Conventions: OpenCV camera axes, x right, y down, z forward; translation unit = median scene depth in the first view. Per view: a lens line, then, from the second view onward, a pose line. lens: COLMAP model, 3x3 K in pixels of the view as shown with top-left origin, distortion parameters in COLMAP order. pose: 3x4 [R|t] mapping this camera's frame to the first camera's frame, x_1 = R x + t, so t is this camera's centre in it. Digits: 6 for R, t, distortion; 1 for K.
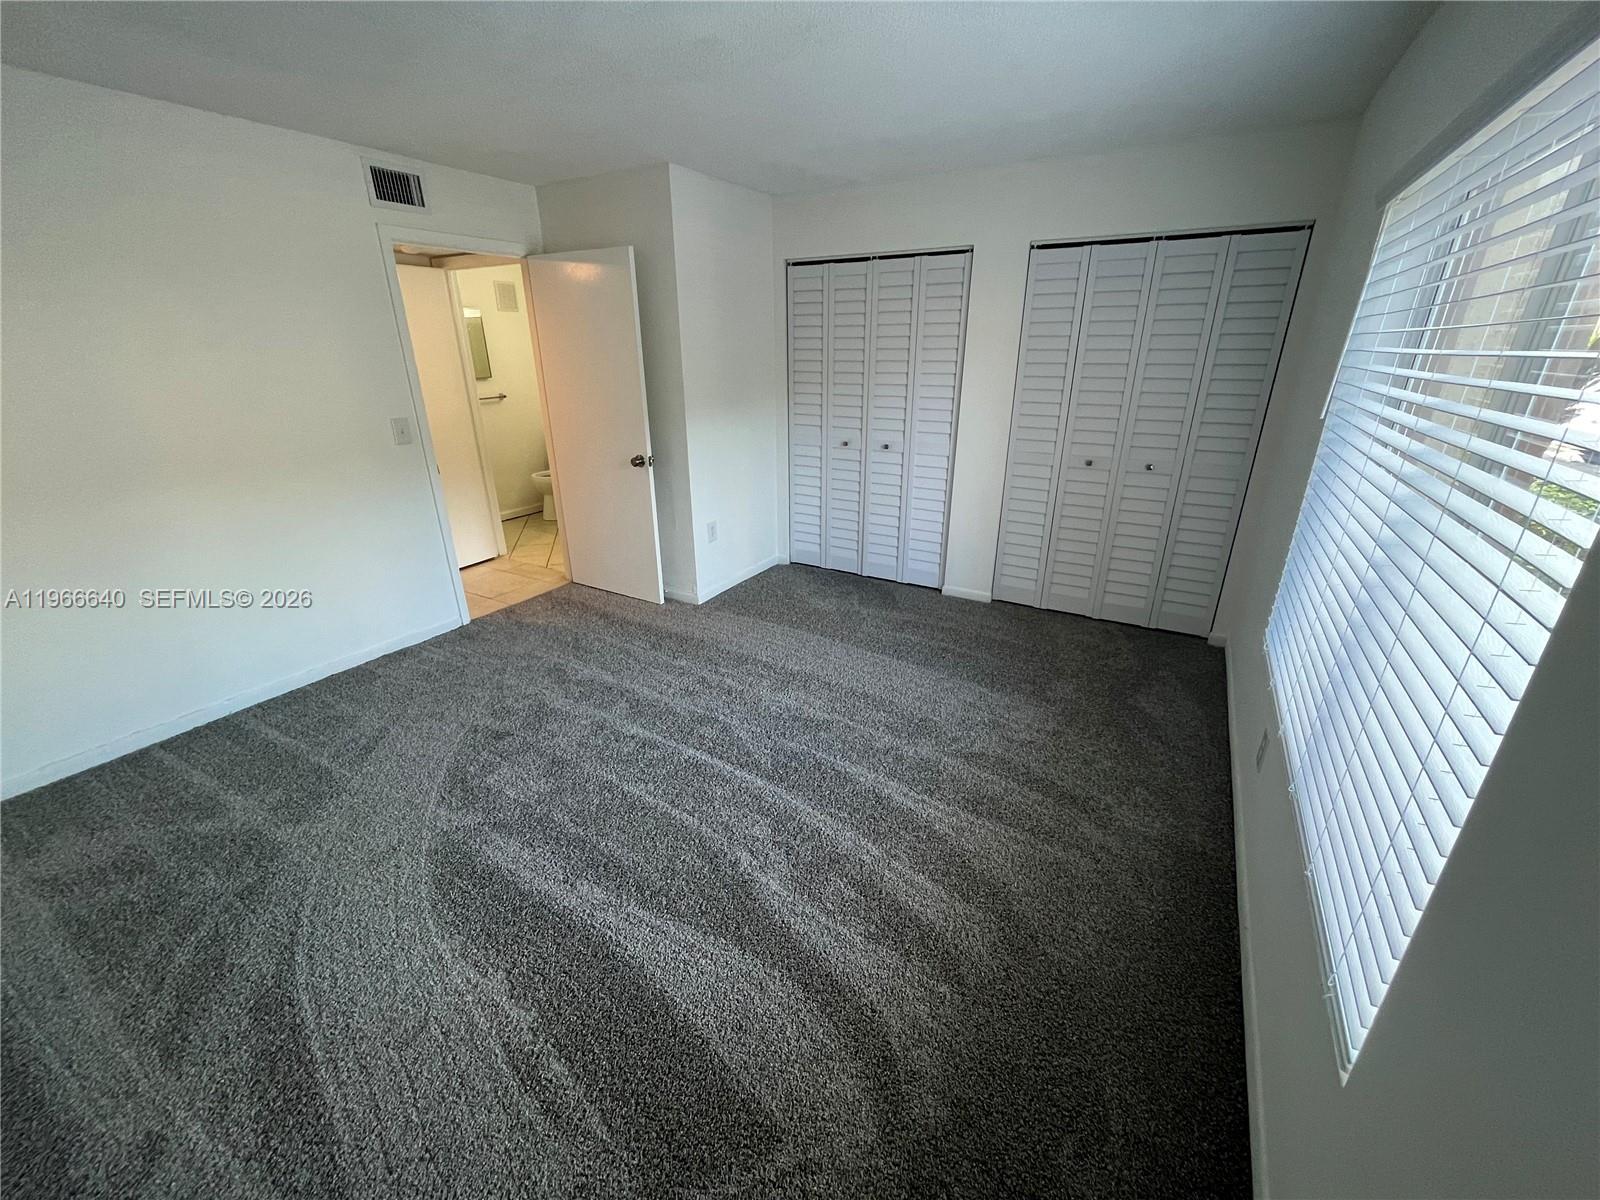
lens RADIAL K [[647.2, 0, 802.8], [0, 647.2, 601.1], [0, 0, 1]] dist [-0.001387, -0.000296]
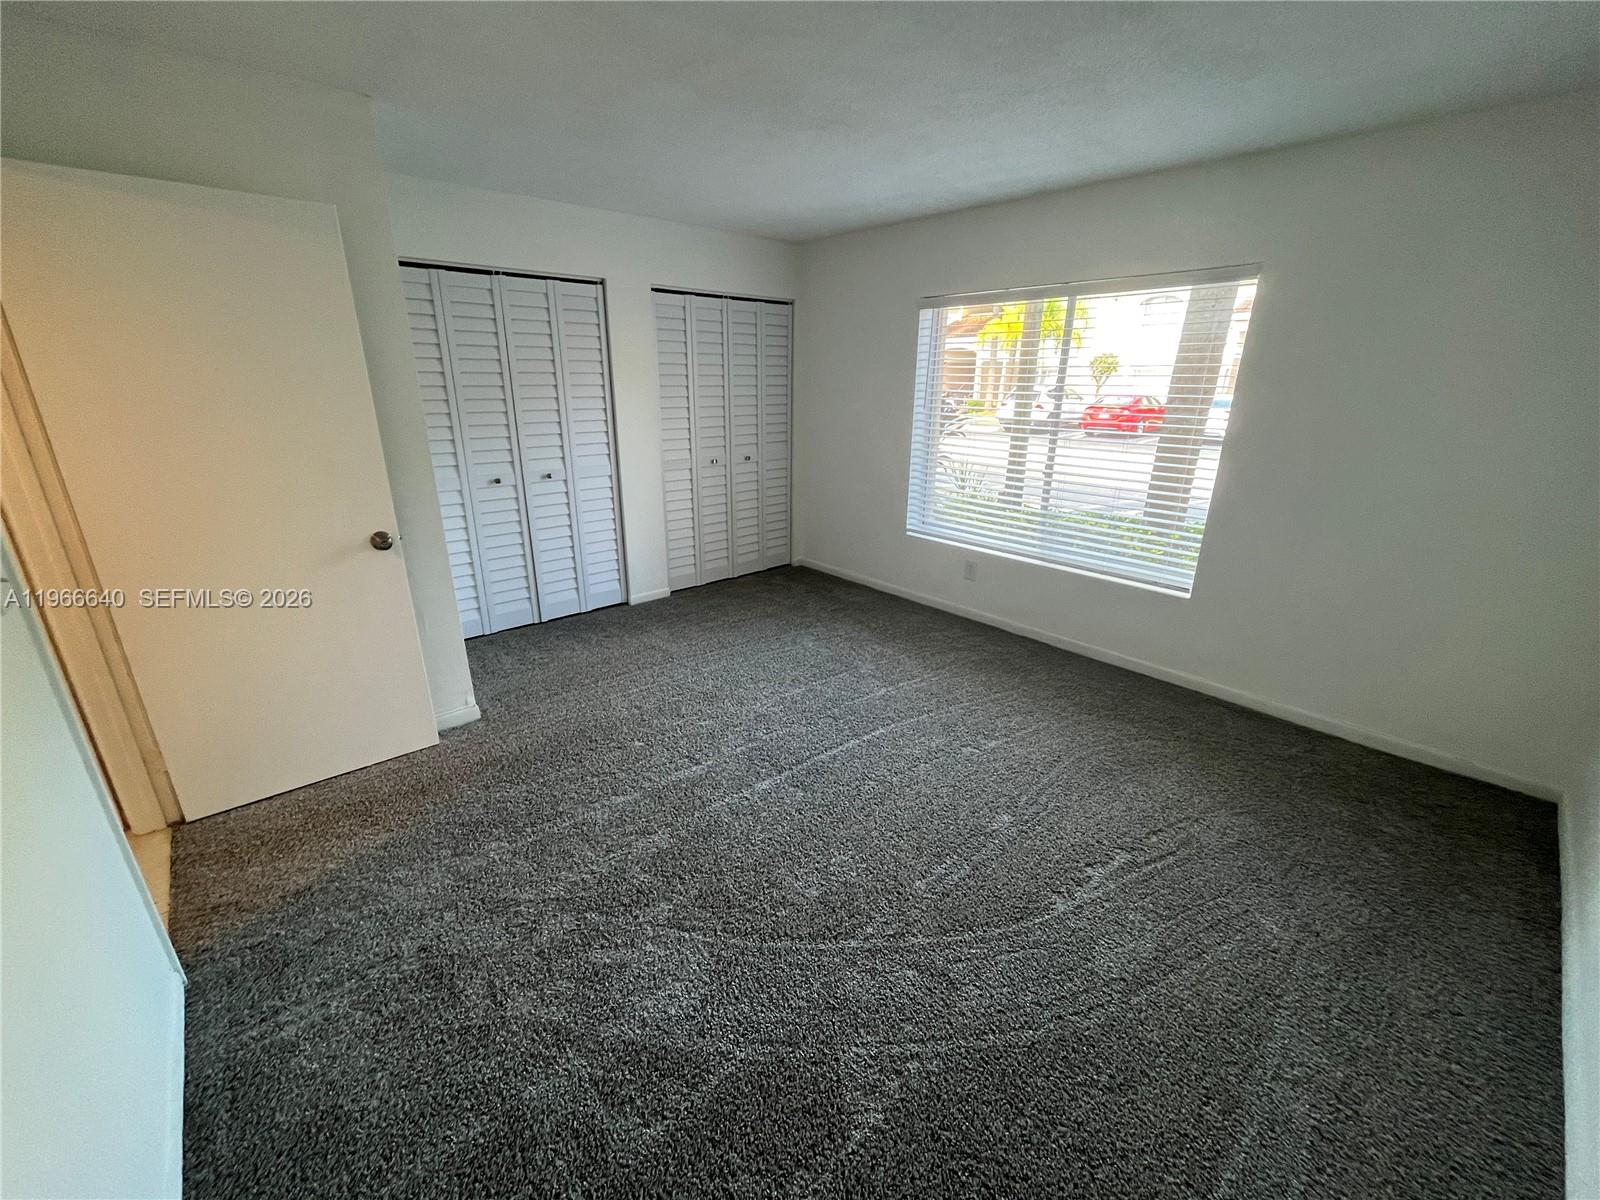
lens RADIAL K [[647.2, 0, 800.4], [0, 647.2, 601.1], [0, 0, 1]] dist [-0.001387, -0.000296]
pose [[0.307523, -0.311558, 0.899089, -0.677182], [0.336690, 0.919379, 0.203428, -0.145518], [-0.889983, 0.240156, 0.387629, 0.369787]]
